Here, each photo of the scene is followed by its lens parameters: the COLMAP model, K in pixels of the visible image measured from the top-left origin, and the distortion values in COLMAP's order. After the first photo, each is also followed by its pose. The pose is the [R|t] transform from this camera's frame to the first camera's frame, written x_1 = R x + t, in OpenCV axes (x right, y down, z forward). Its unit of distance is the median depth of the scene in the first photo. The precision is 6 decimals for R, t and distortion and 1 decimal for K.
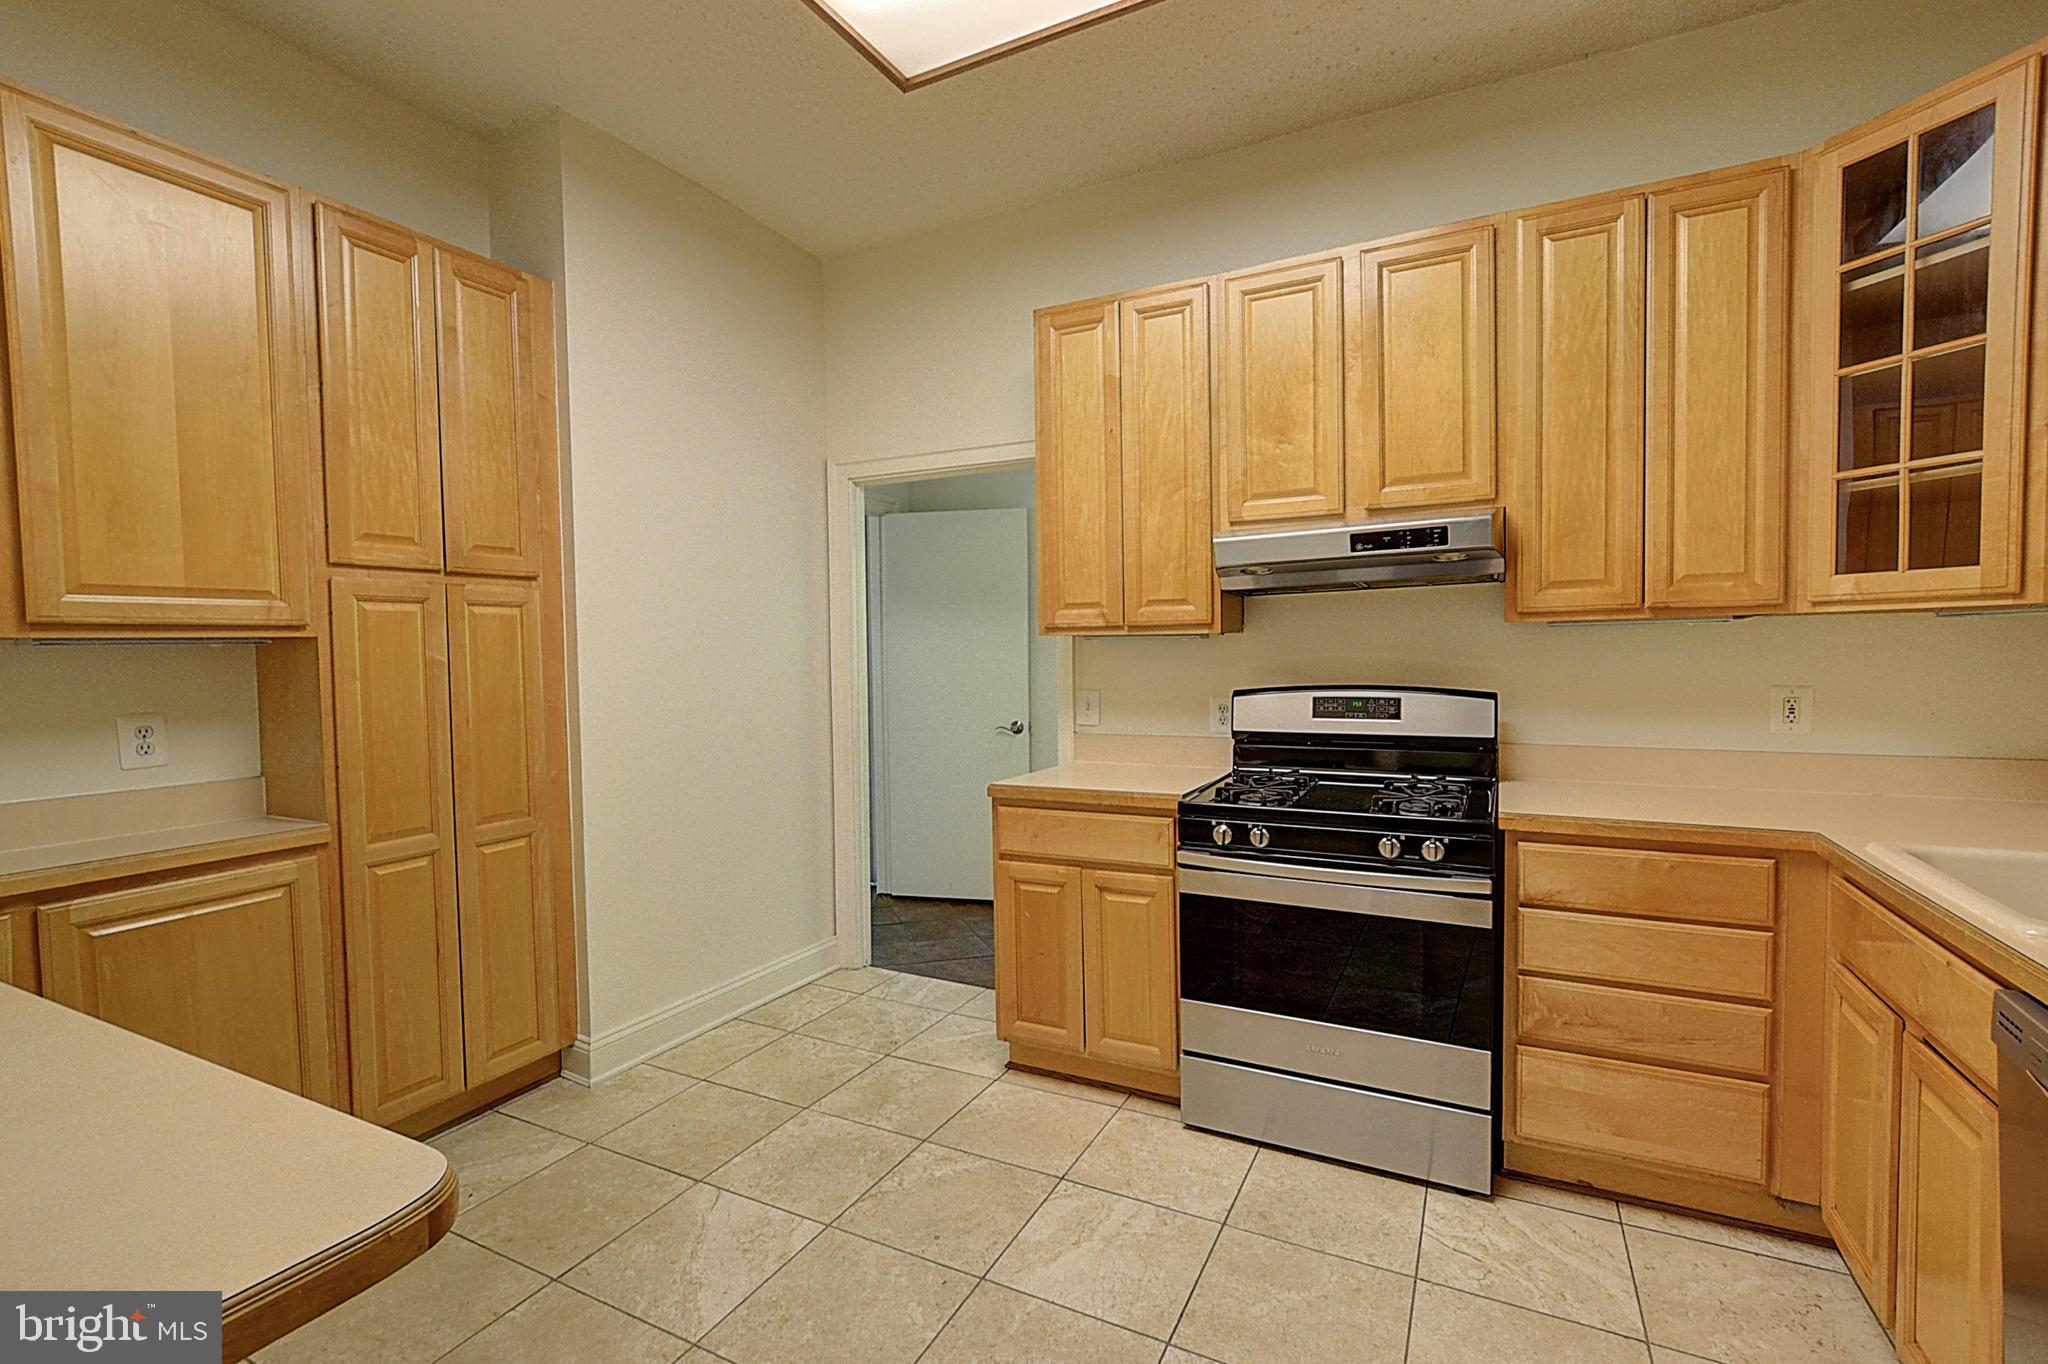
lens RADIAL K [[934.2, 0, 1007.9], [0, 934.2, 684.3], [0, 0, 1]] dist [0.004935, 0.000425]
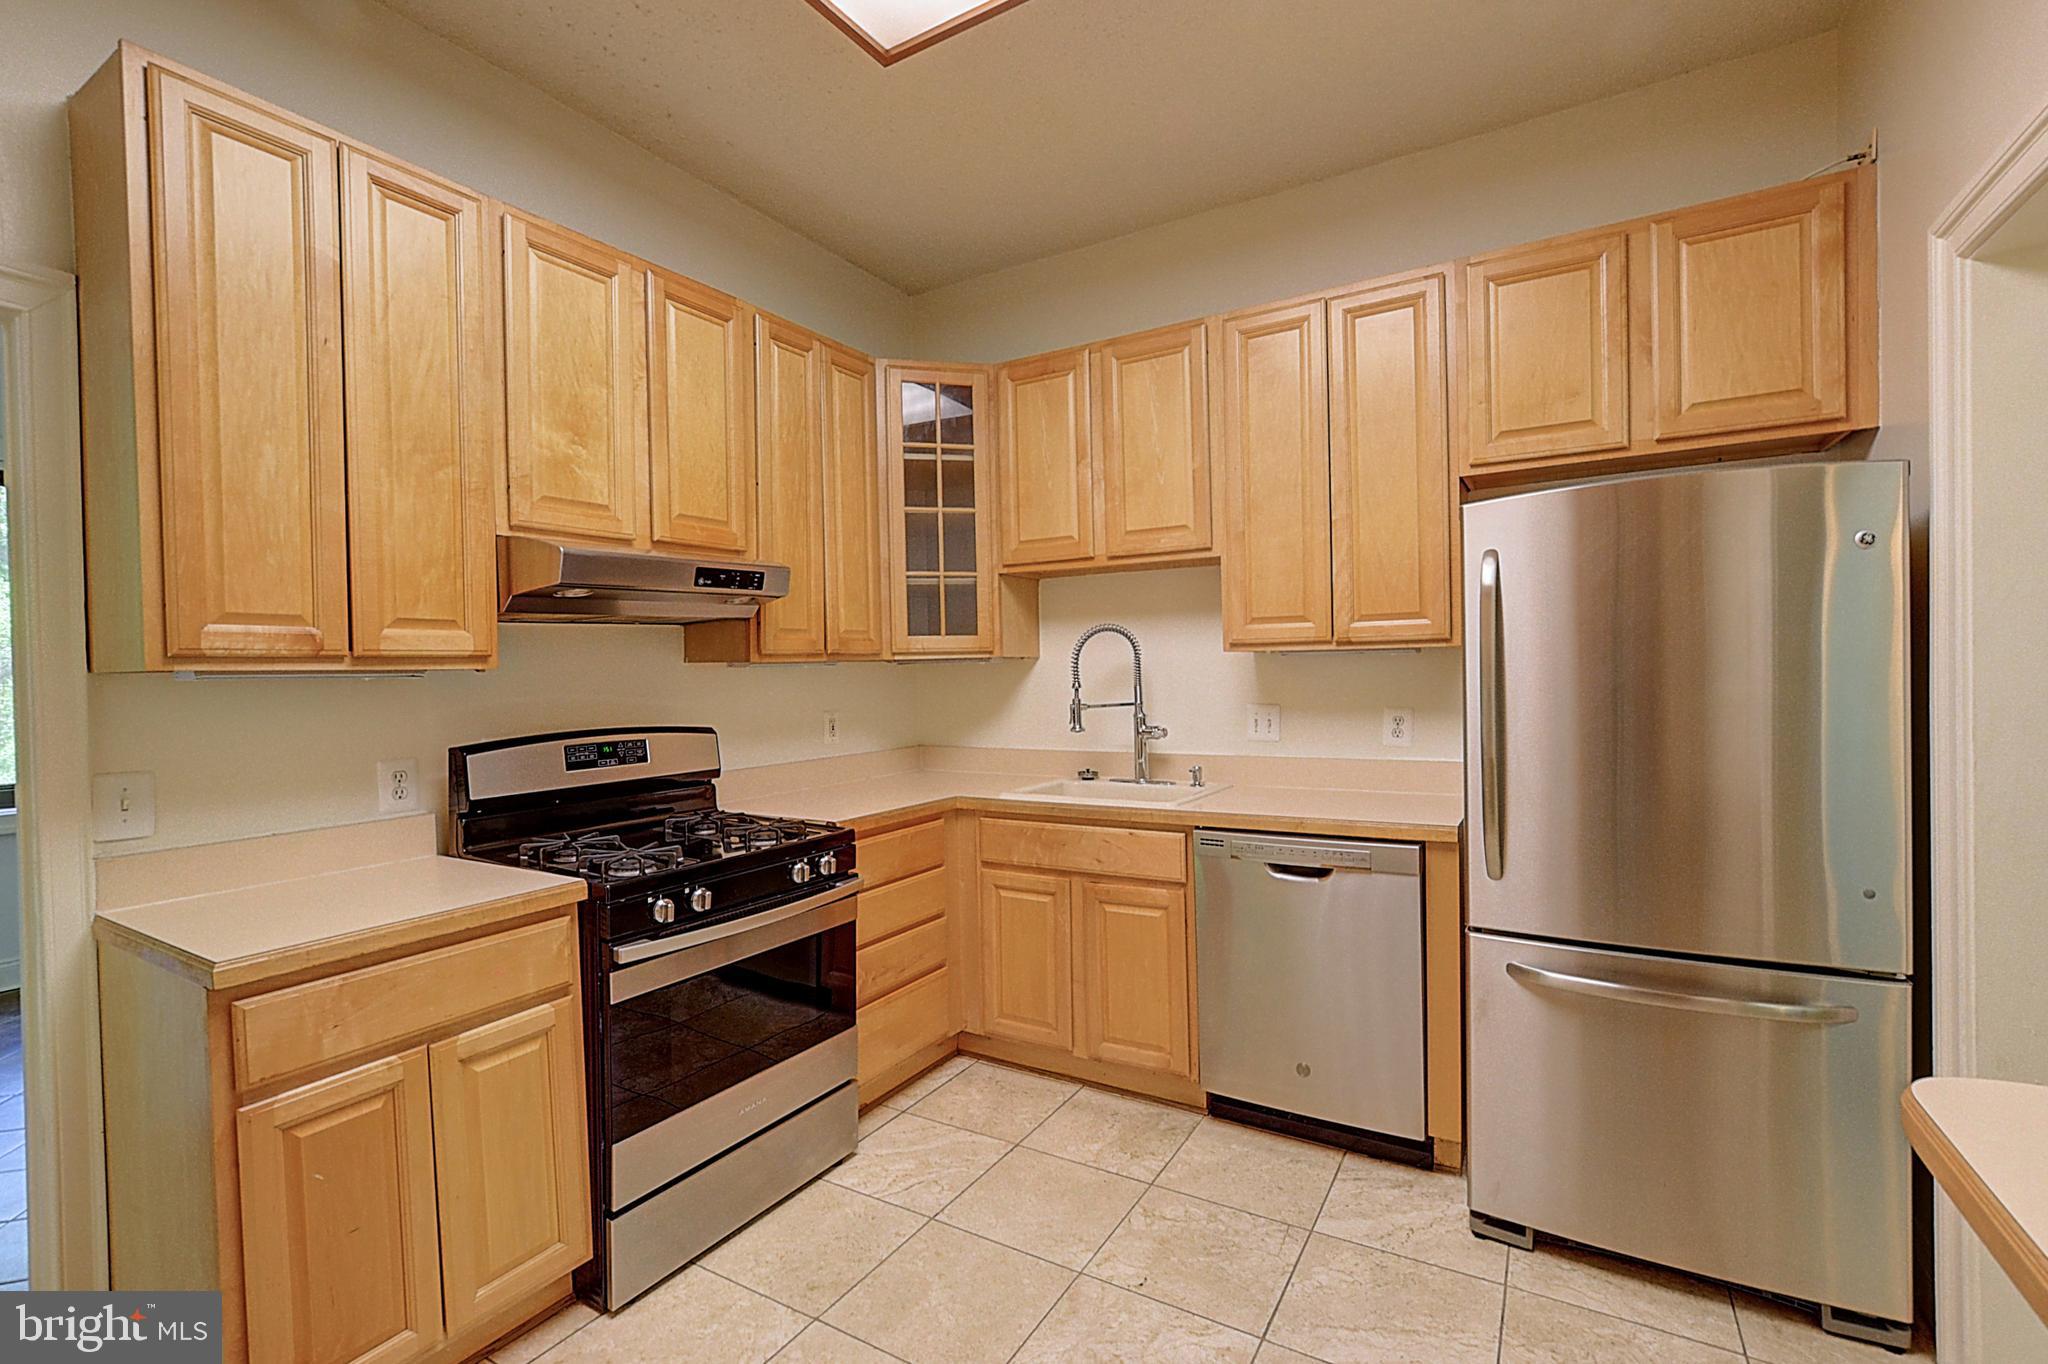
lens RADIAL K [[934.2, 0, 1007.9], [0, 934.2, 684.3], [0, 0, 1]] dist [0.004935, 0.000425]
pose [[0.069471, -0.003152, 0.997579, -0.592325], [0.059974, 0.998199, -0.001022, -0.021062], [-0.995780, 0.059900, 0.069535, 0.645553]]
